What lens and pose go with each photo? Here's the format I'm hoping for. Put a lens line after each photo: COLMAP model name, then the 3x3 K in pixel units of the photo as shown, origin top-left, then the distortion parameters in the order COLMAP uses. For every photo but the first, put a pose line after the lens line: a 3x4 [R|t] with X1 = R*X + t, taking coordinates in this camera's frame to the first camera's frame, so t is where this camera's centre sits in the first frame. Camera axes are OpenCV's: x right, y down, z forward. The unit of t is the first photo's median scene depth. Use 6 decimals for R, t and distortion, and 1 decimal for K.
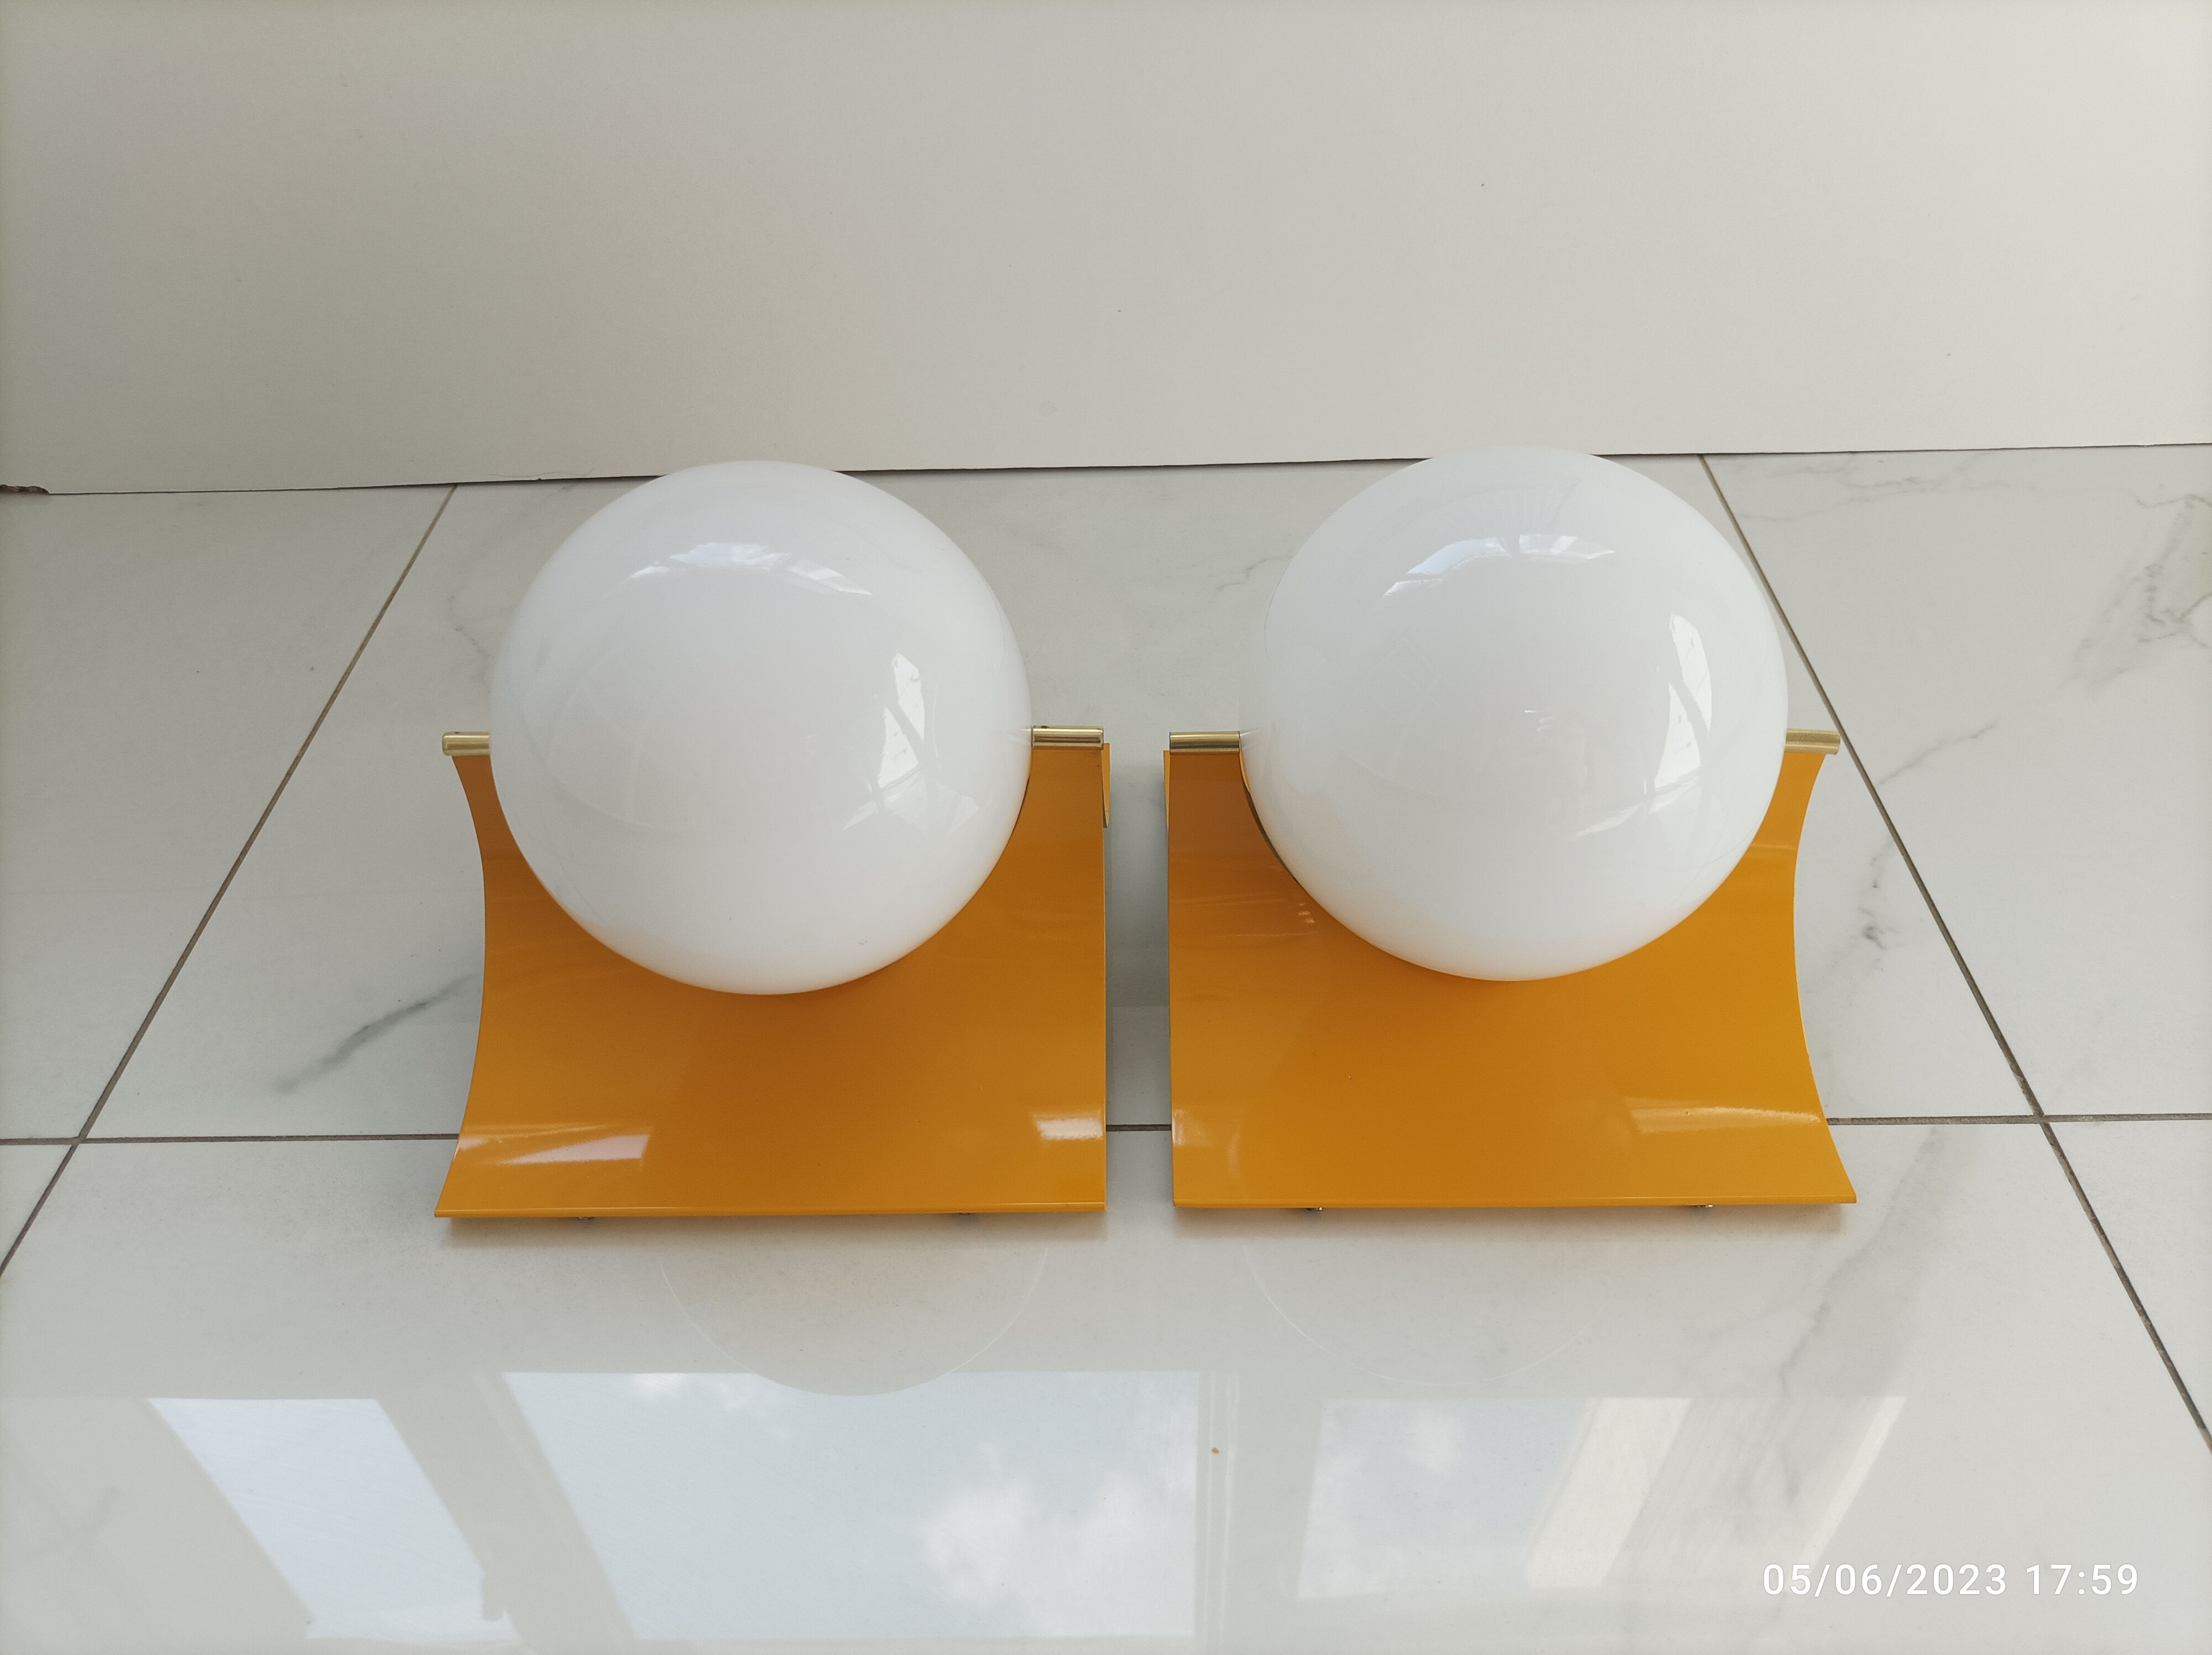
lens RADIAL K [[1647.2, 0, 1105.9], [0, 1647.2, 823.2], [0, 0, 1]] dist [-0.013124, 0.019391]
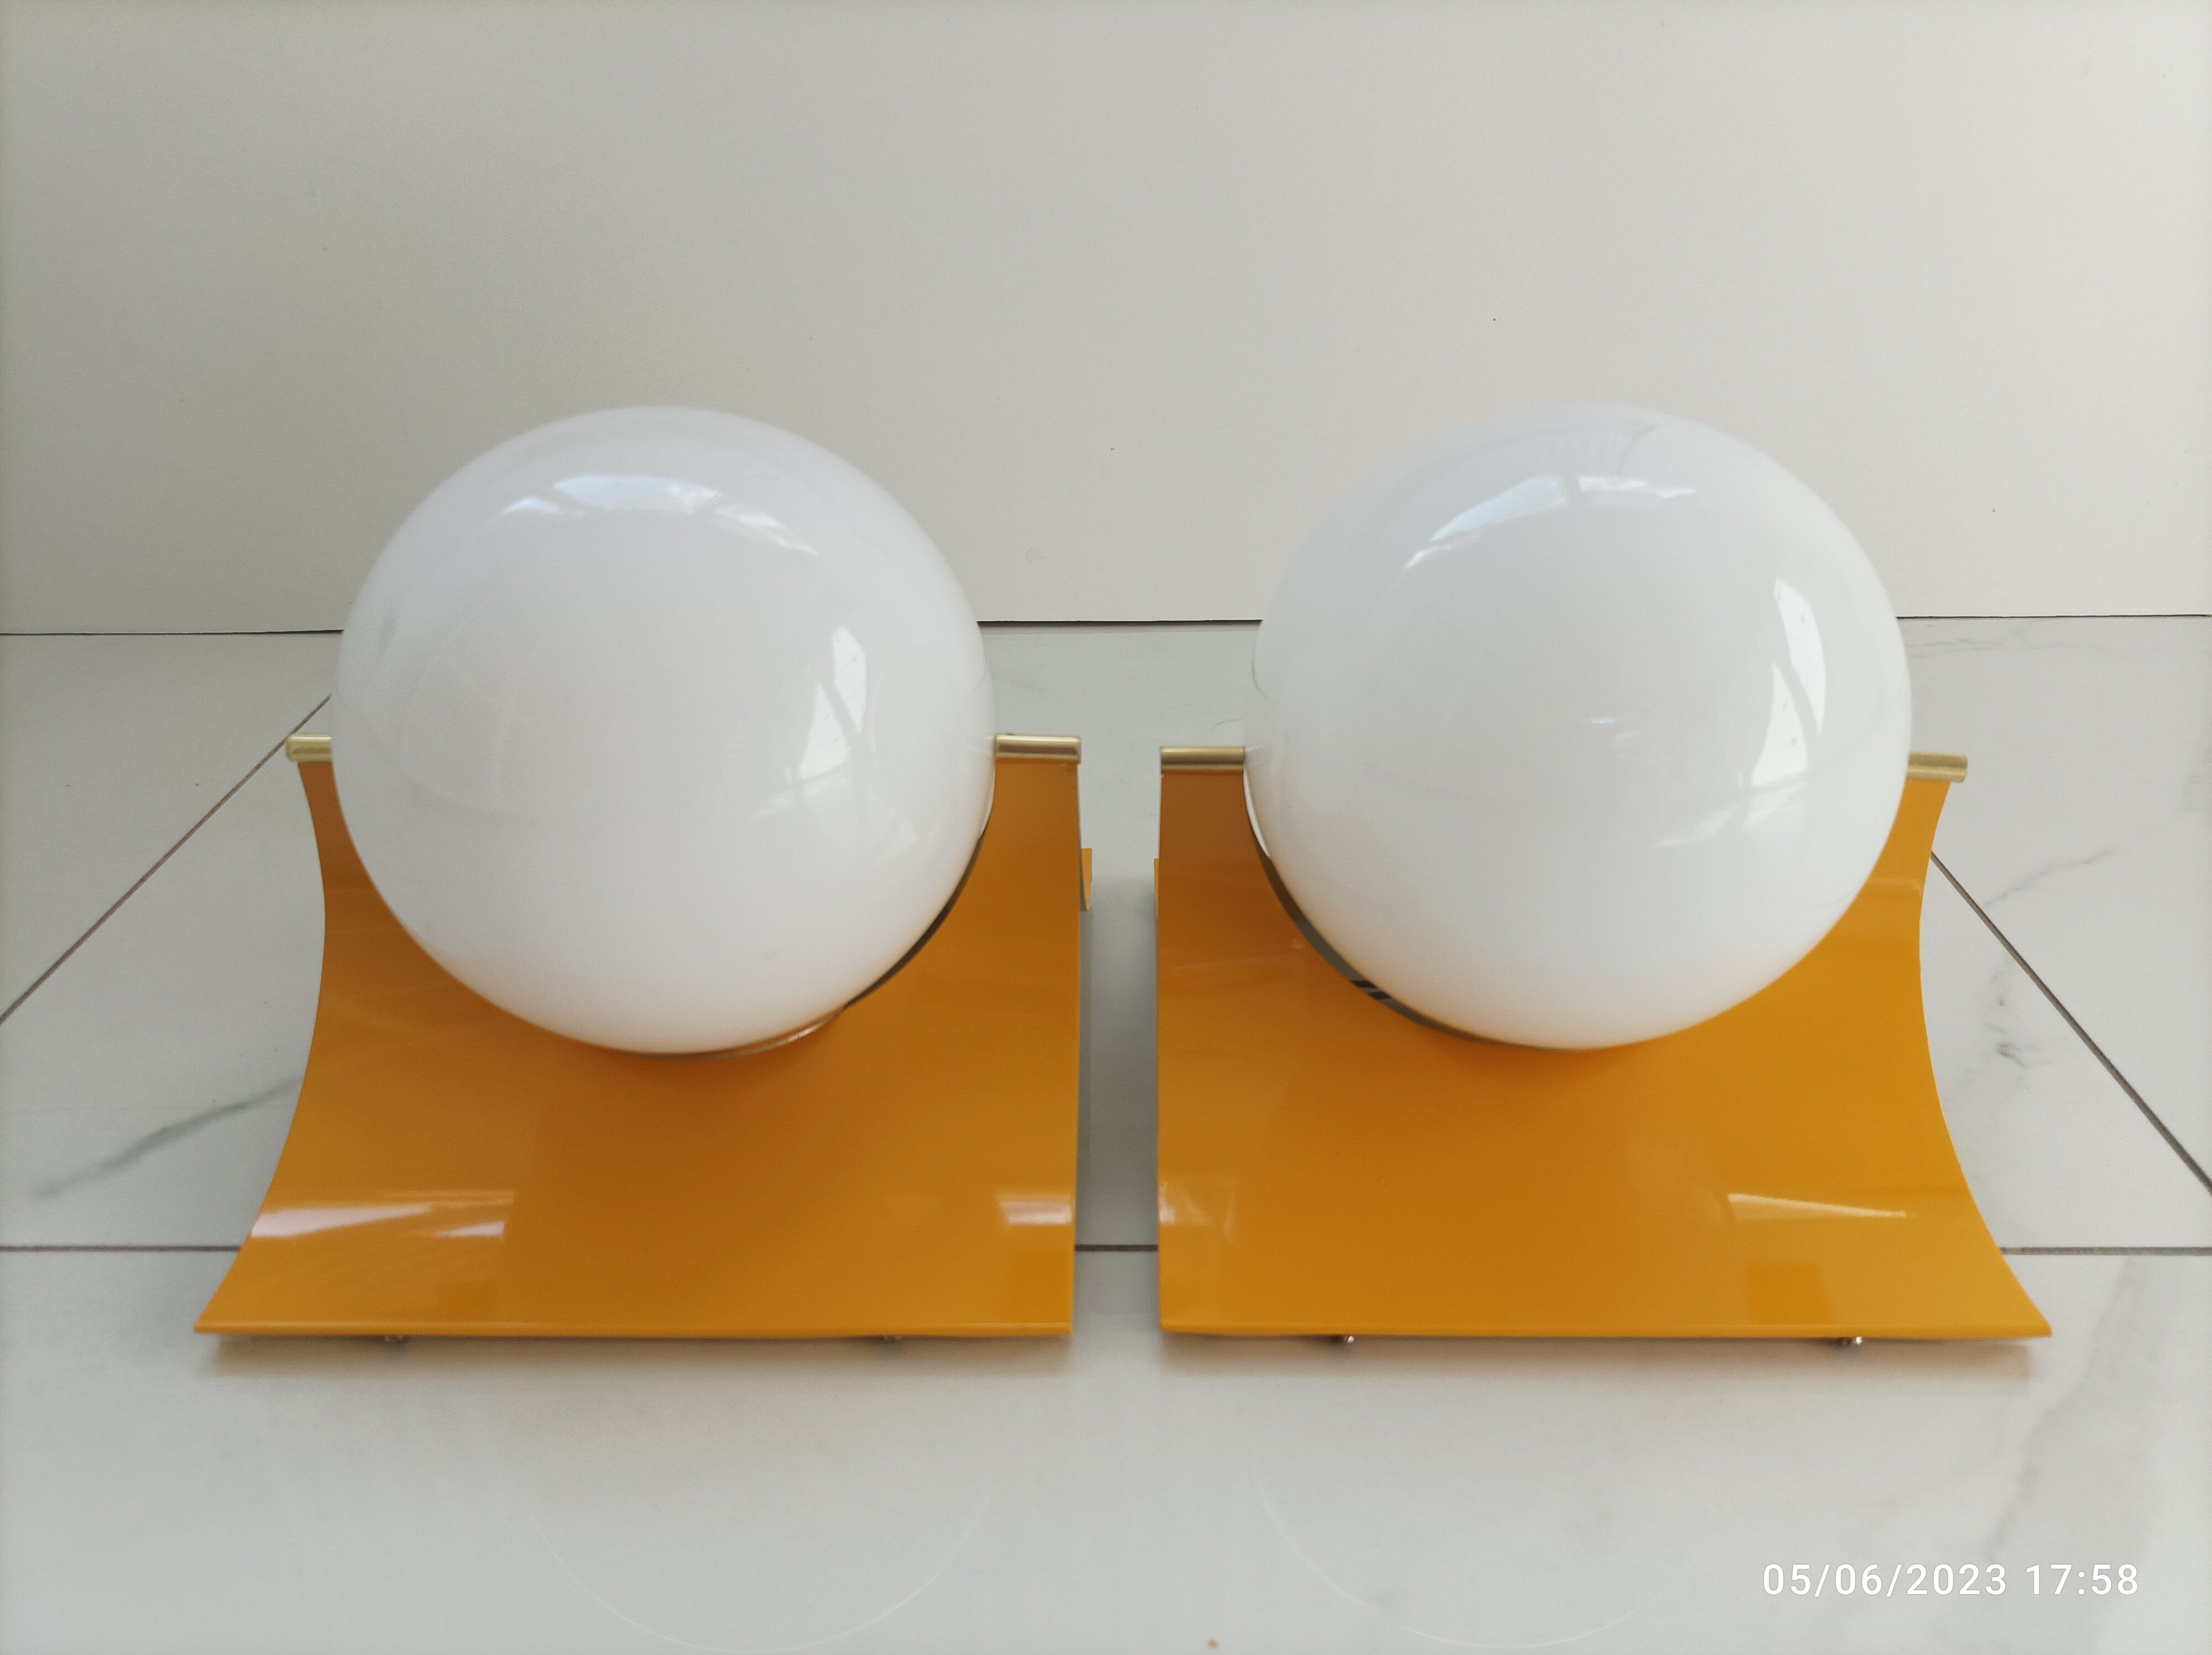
lens RADIAL K [[1647.2, 0, 1105.8], [0, 1647.2, 835.4], [0, 0, 1]] dist [-0.013124, 0.019391]
pose [[0.999868, 0.016226, 0.001057, 0.011216], [-0.015620, 0.976561, -0.214673, 0.167012], [-0.004516, 0.214628, 0.976685, 0.195706]]
